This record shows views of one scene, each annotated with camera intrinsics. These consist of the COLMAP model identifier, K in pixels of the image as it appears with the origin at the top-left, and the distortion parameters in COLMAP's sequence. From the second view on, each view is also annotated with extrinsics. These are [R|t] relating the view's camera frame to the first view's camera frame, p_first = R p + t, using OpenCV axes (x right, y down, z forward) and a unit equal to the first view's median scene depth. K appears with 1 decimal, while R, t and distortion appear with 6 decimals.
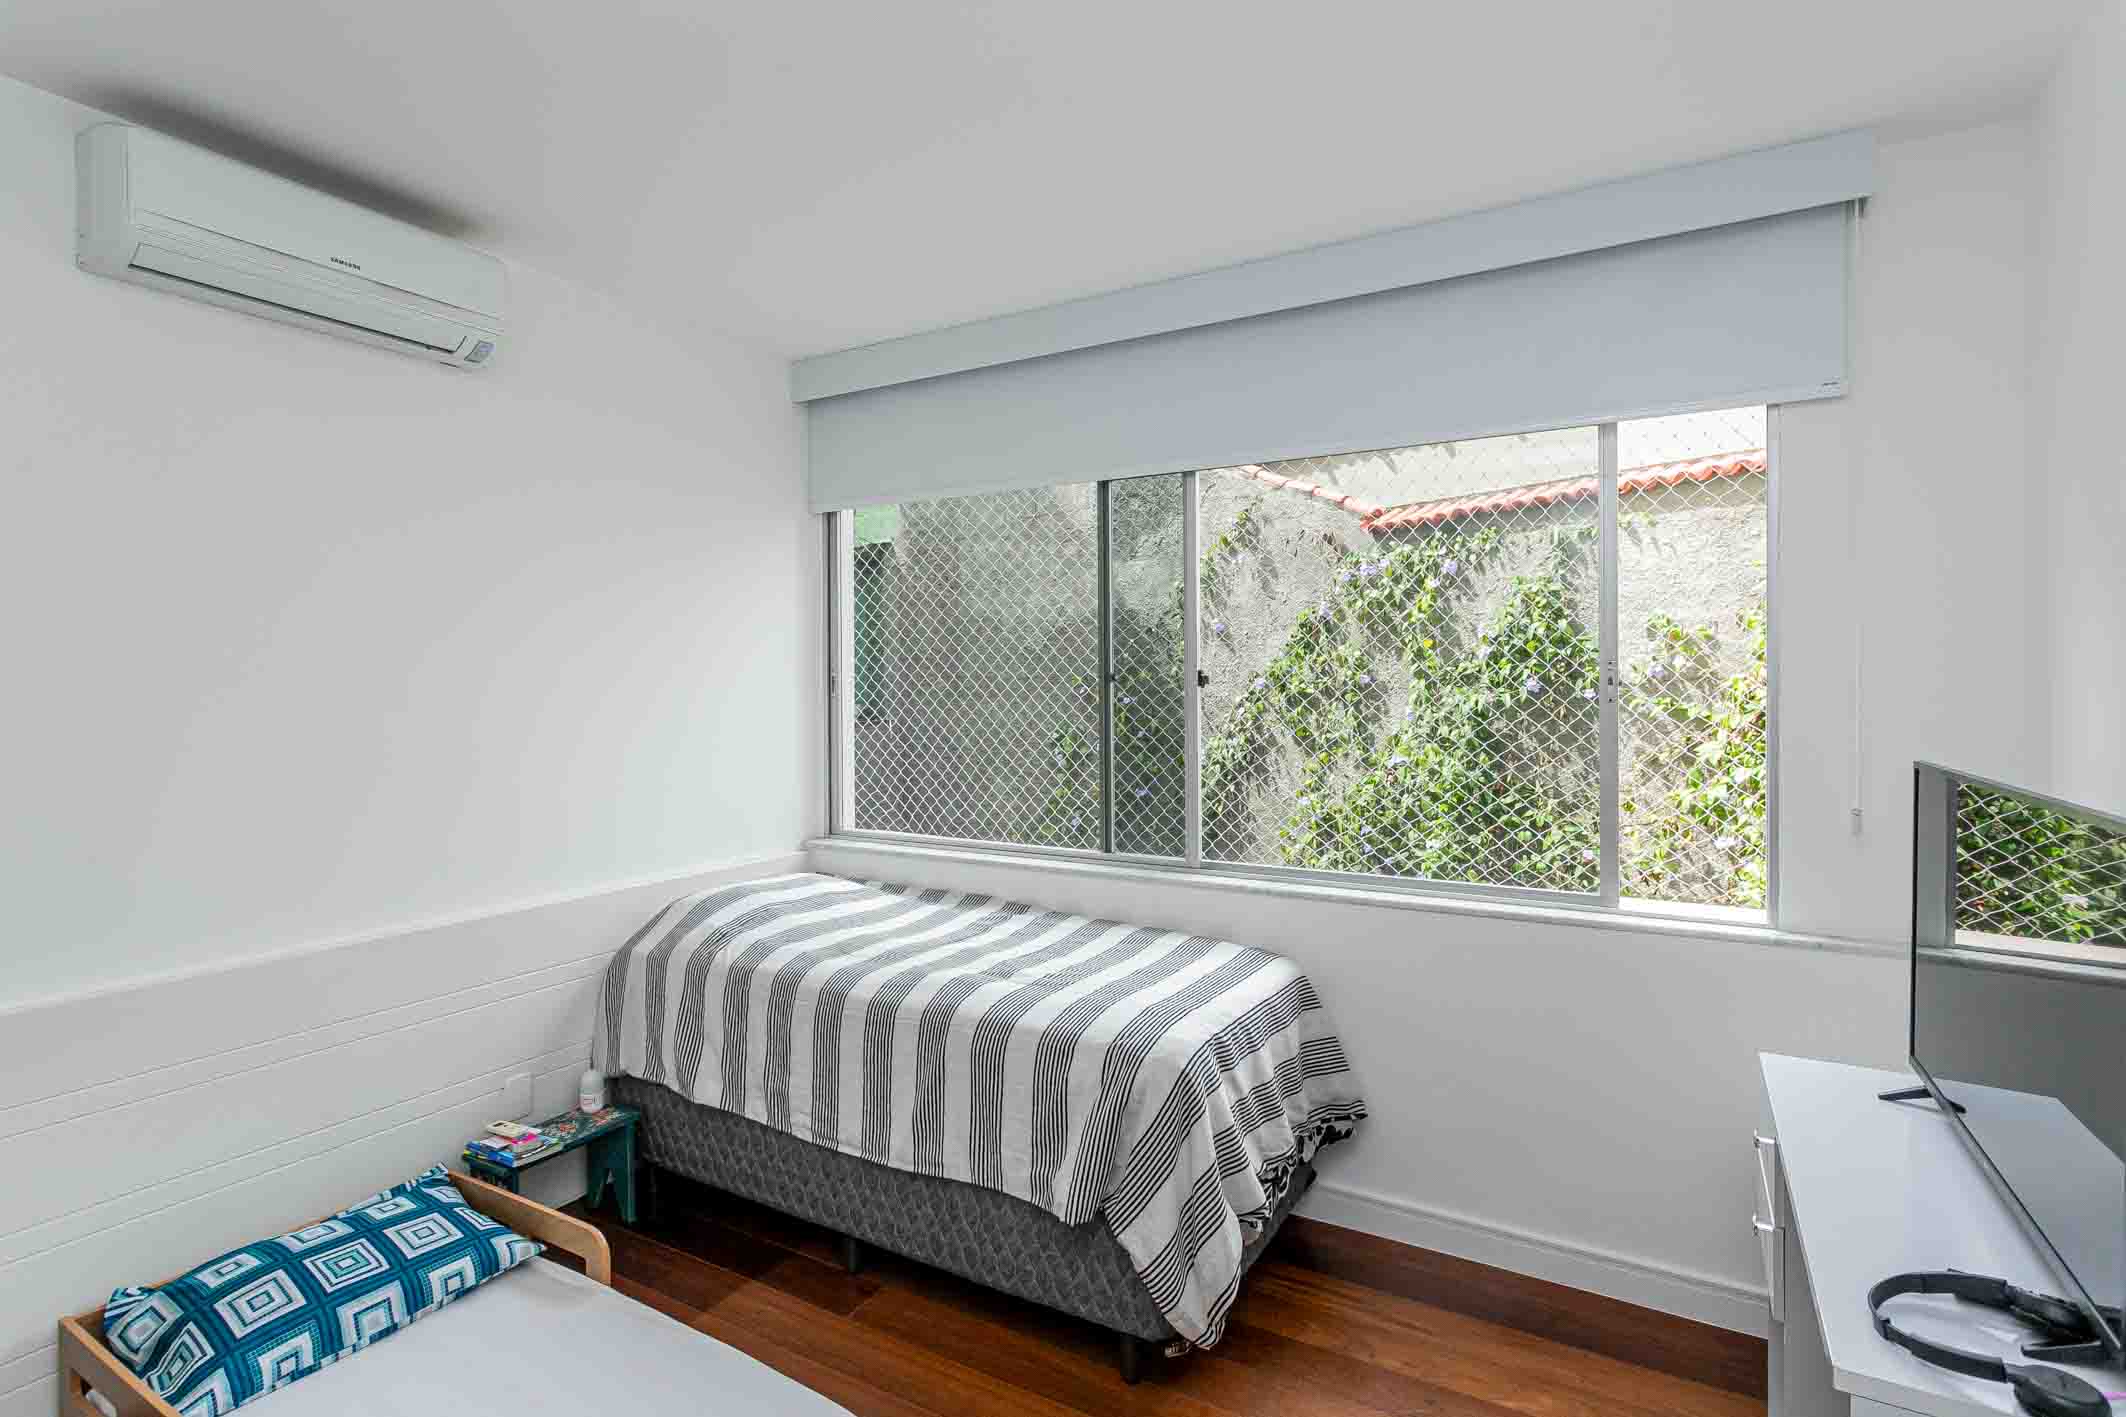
lens RADIAL K [[1016.9, 0, 1072.8], [0, 1016.9, 708.8], [0, 0, 1]] dist [0.008091, 0.003208]
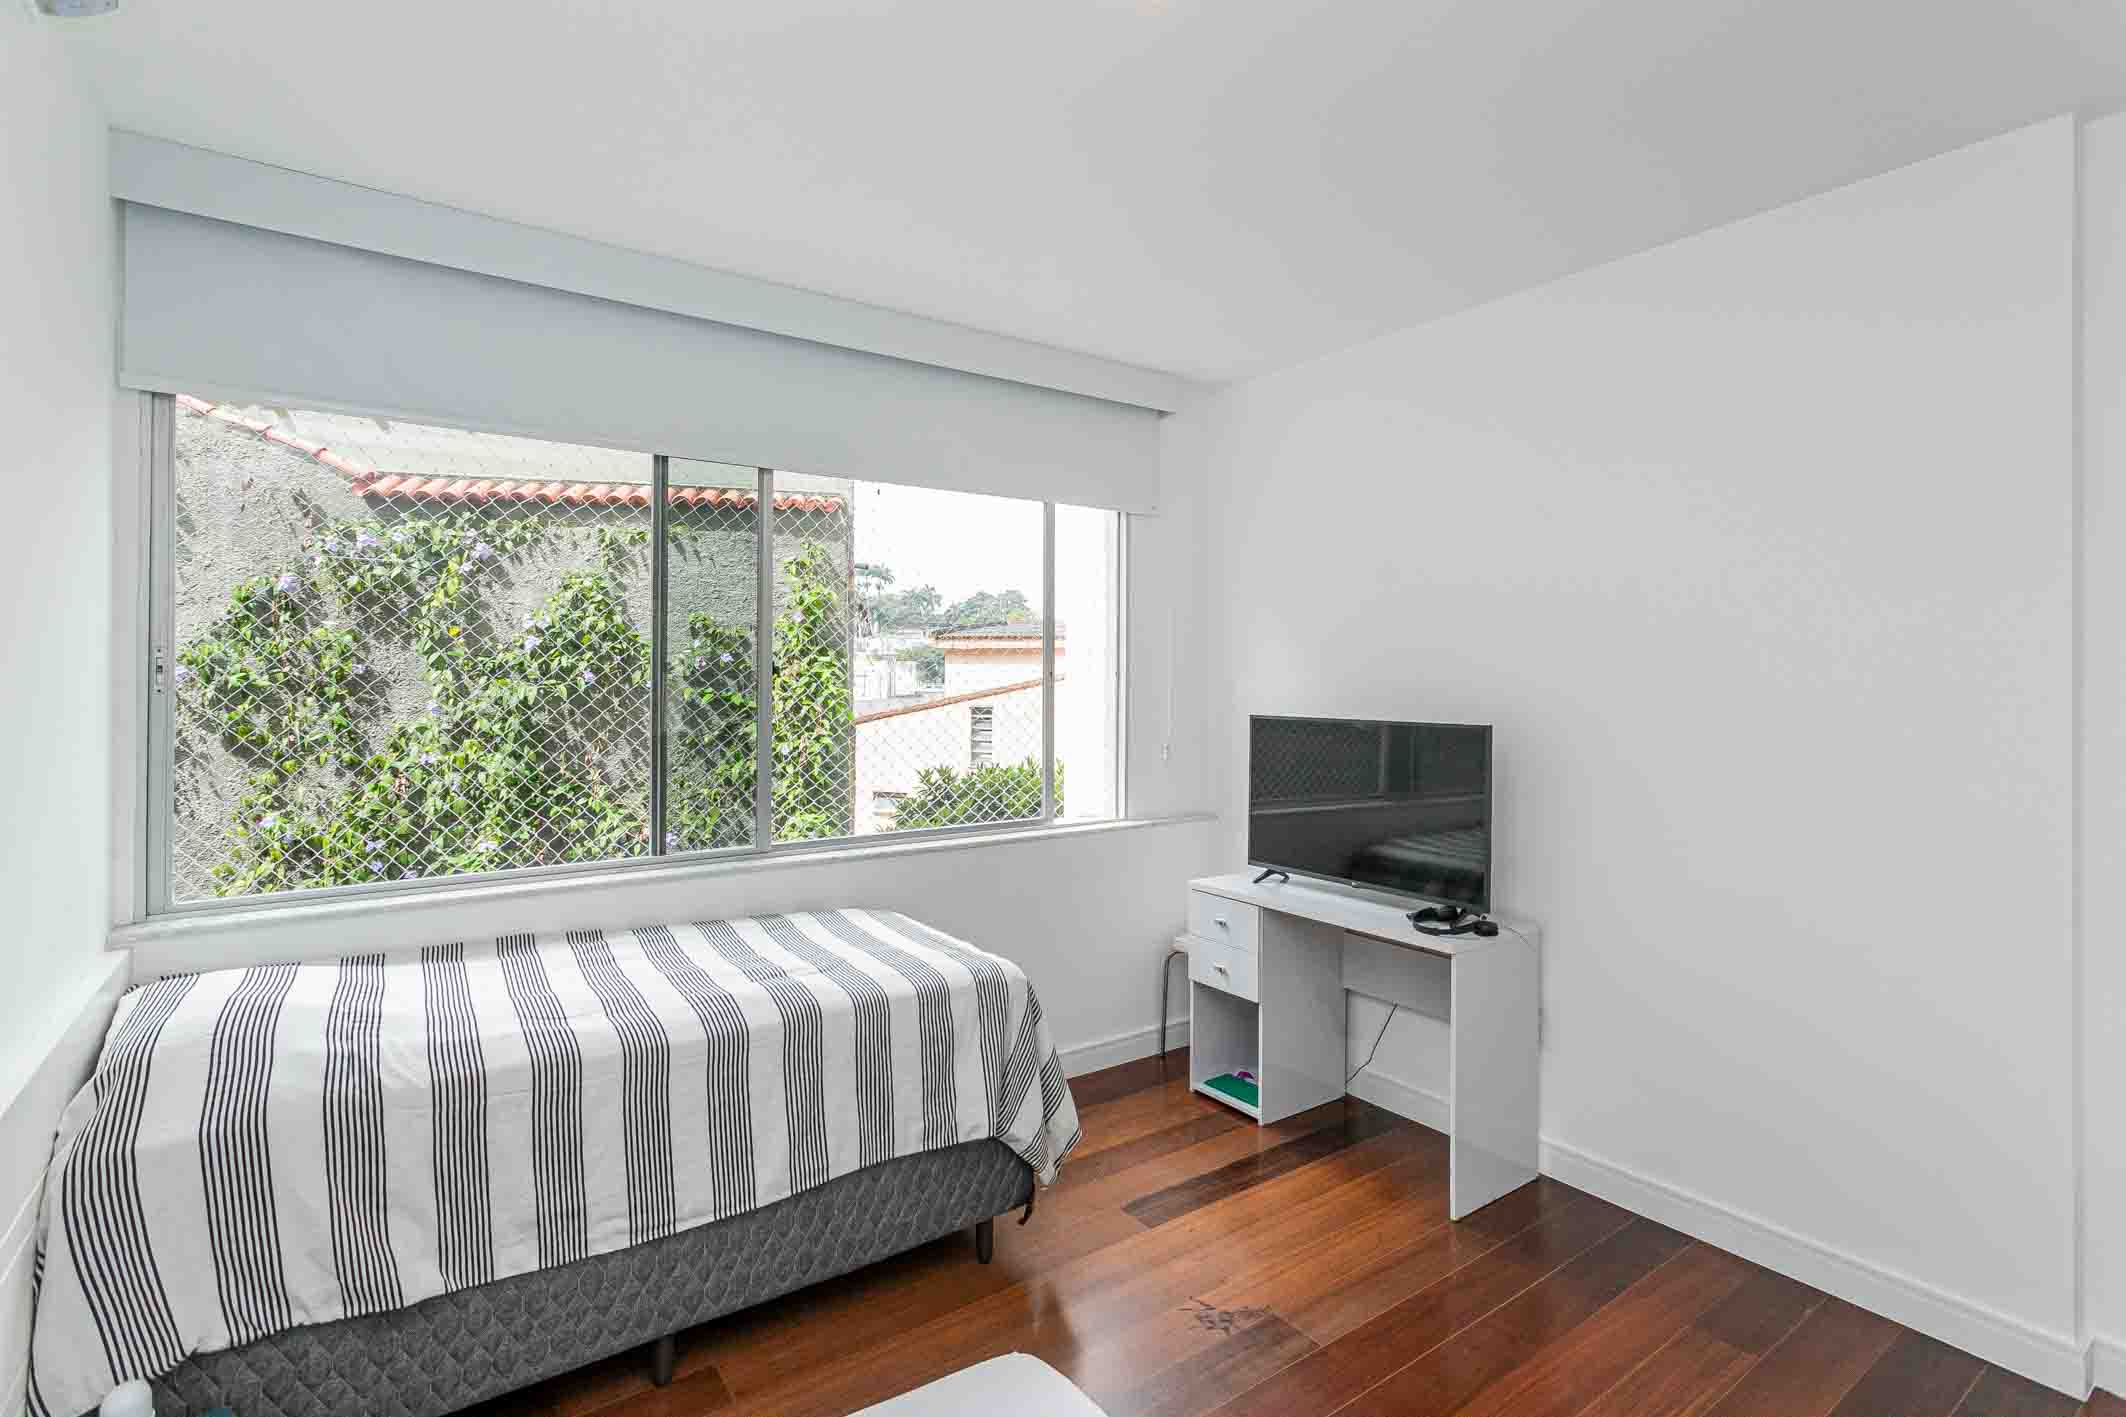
lens RADIAL K [[1016.9, 0, 1073.3], [0, 1016.9, 694.4], [0, 0, 1]] dist [0.008091, 0.003208]
pose [[0.422118, -0.011987, 0.906462, -0.264281], [0.018565, 0.999817, 0.004576, -0.000970], [-0.906351, 0.014897, 0.422263, 0.109175]]
